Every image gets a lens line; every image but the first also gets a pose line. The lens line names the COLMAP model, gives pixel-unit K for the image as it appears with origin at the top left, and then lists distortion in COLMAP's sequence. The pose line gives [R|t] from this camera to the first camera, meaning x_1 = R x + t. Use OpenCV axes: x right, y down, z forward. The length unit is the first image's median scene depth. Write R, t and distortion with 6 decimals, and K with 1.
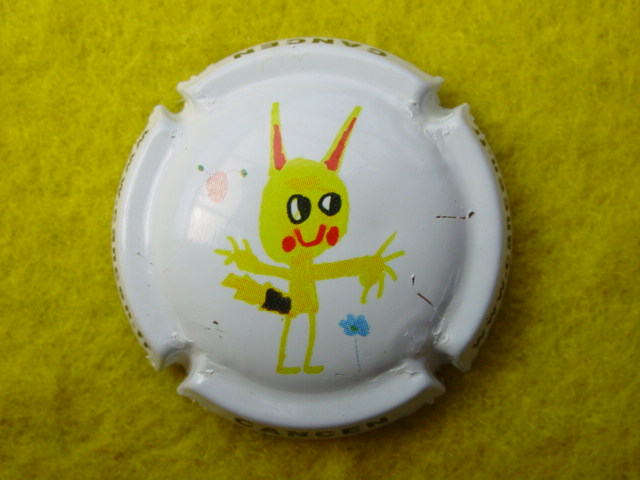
lens RADIAL K [[356.2, 0, 320.0], [0, 356.2, 240.0], [0, 0, 1]] dist [-0.001297, -0.001996]
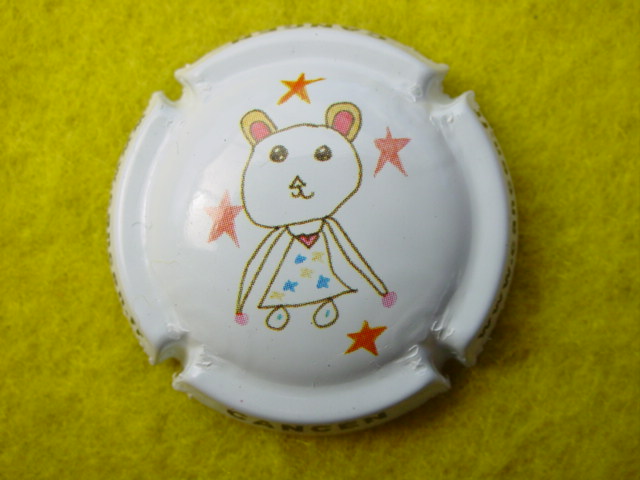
lens RADIAL K [[356.2, 0, 320.0], [0, 356.2, 240.0], [0, 0, 1]] dist [-0.001297, -0.001996]
pose [[0.998583, 0.052969, -0.005087, -0.030689], [-0.052952, 0.998592, 0.003328, -0.533312], [0.005256, -0.003054, 0.999982, 0.032858]]
